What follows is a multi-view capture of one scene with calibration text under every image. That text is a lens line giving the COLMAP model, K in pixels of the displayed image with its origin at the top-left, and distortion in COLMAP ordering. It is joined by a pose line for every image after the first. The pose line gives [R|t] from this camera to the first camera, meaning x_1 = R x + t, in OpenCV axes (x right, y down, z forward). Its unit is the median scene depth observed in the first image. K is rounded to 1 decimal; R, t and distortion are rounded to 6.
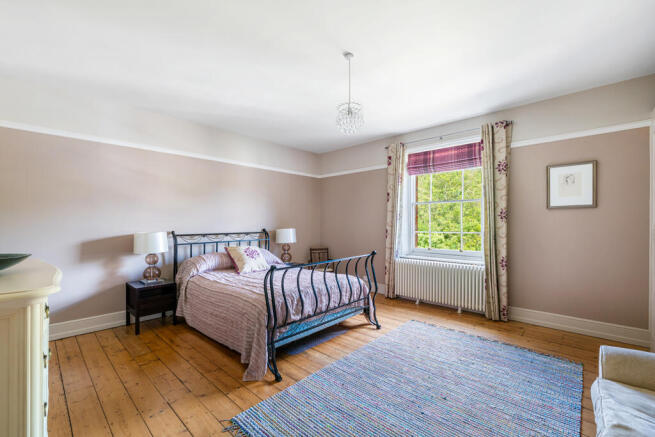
lens RADIAL K [[282.4, 0, 327.5], [0, 282.4, 218.5], [0, 0, 1]] dist [-0.001579, -0.000149]
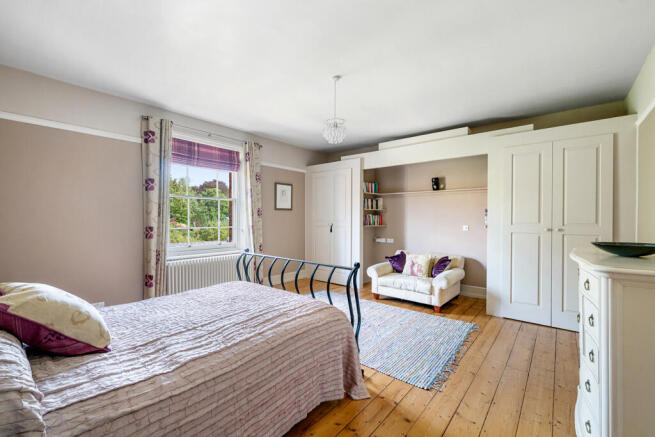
lens RADIAL K [[282.4, 0, 327.5], [0, 282.4, 218.5], [0, 0, 1]] dist [-0.001579, -0.000149]
pose [[-0.069090, -0.005602, 0.997595, -0.714696], [-0.016833, 0.999848, 0.004449, 0.002558], [-0.997468, -0.016485, -0.069174, 0.726994]]
